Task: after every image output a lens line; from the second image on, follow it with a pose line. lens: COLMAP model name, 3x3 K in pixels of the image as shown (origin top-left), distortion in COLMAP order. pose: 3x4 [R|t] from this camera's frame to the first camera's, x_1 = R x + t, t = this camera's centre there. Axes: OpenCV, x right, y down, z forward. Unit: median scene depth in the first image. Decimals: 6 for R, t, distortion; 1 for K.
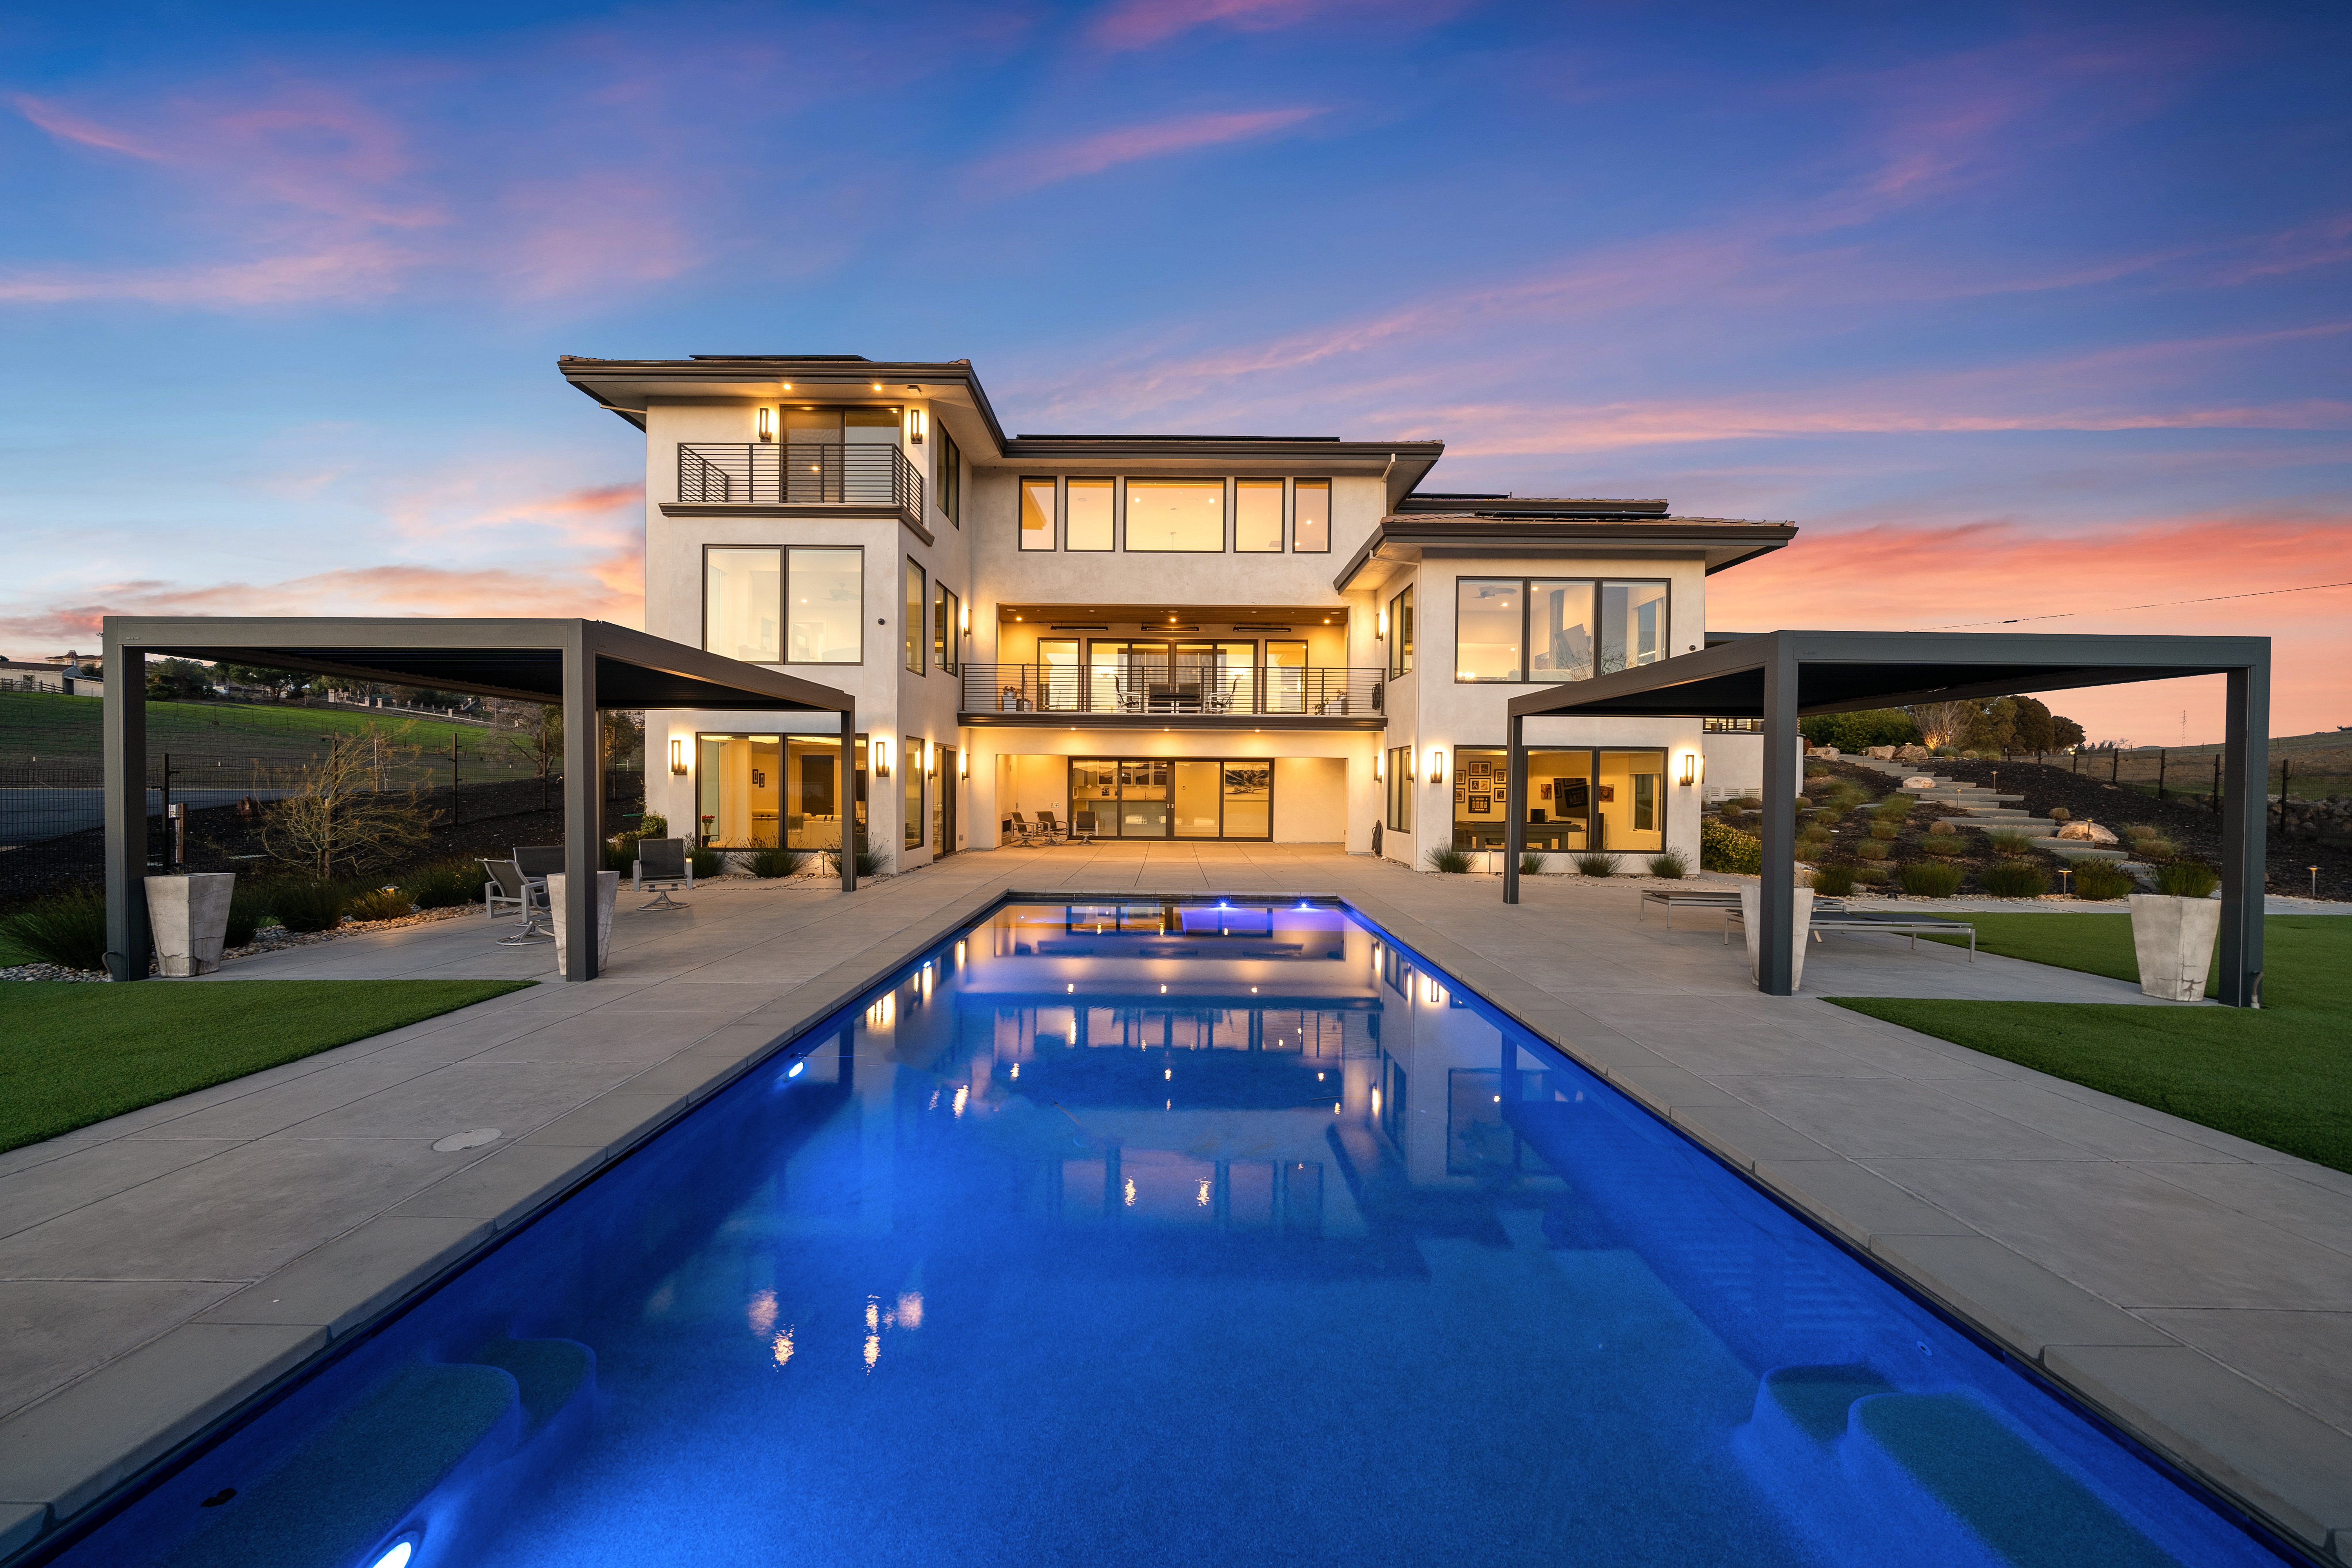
lens RADIAL K [[893.8, 0, 1175.1], [0, 893.8, 789.1], [0, 0, 1]] dist [0.000317, 0.000079]
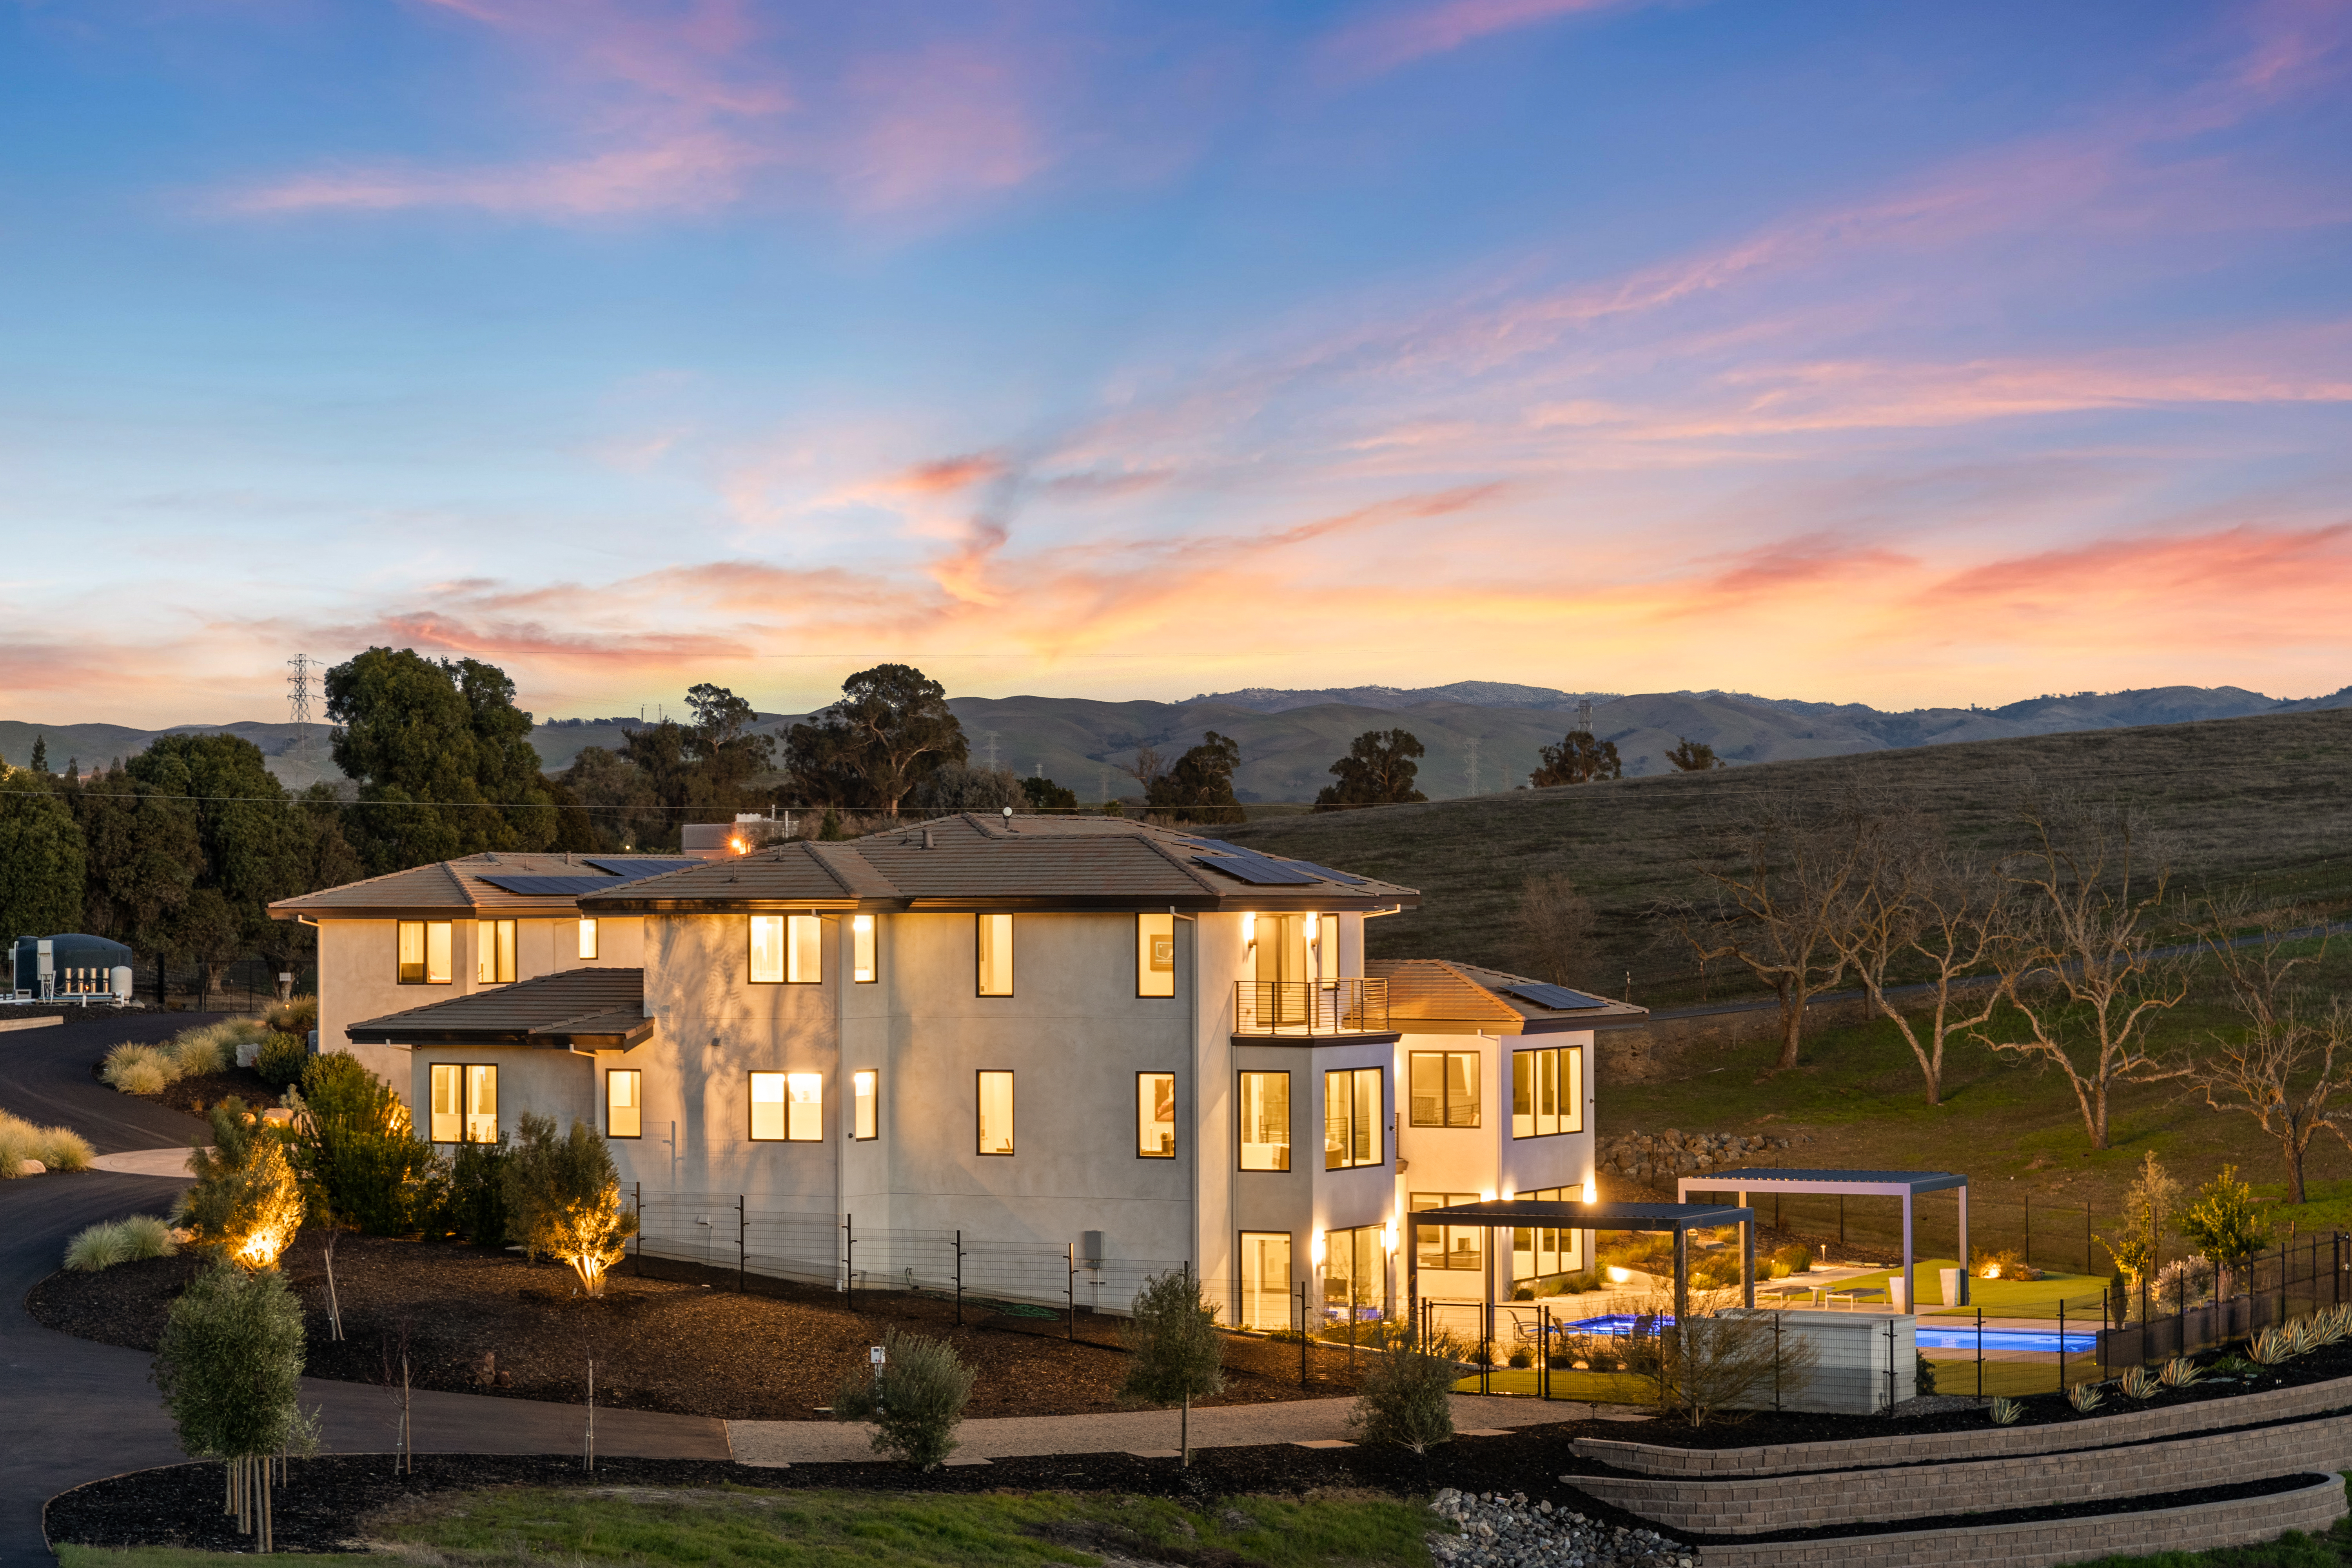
lens RADIAL K [[5124.4, 0, 1176.3], [0, 5124.4, 784.9], [0, 0, 1]] dist [0.056656, 0.000000]
pose [[0.816984, 0.000846, -0.576660, 2.251163], [-0.011920, 0.999810, -0.015421, 0.002115], [0.576538, 0.019472, 0.816838, -2.698246]]
